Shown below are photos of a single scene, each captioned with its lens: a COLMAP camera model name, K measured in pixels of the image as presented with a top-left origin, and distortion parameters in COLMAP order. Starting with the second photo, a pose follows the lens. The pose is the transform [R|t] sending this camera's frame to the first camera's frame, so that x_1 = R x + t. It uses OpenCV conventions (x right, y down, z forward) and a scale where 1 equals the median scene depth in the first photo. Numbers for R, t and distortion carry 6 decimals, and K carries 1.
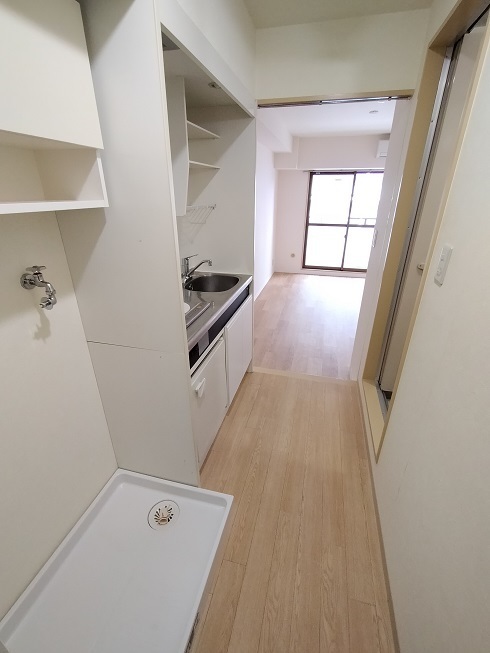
lens RADIAL K [[298.0, 0, 245.0], [0, 298.0, 326.5], [0, 0, 1]] dist [0.000118, -0.000338]
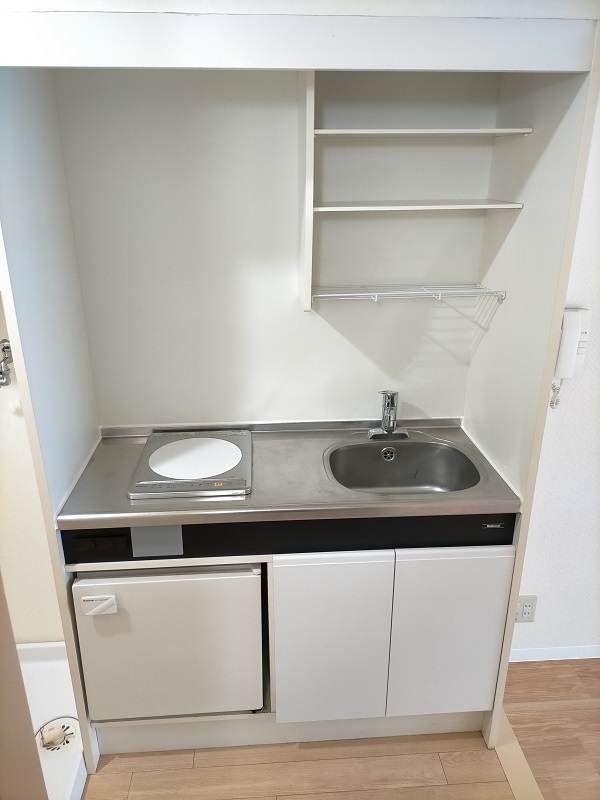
lens RADIAL K [[595.4, 0, 300.0], [0, 595.4, 400.0], [0, 0, 1]] dist [0.004184, 0.001244]
pose [[0.313641, 0.328186, -0.891023, 0.970184], [-0.389358, 0.900306, 0.194551, -0.577587], [0.866042, 0.285908, 0.410155, 0.860160]]
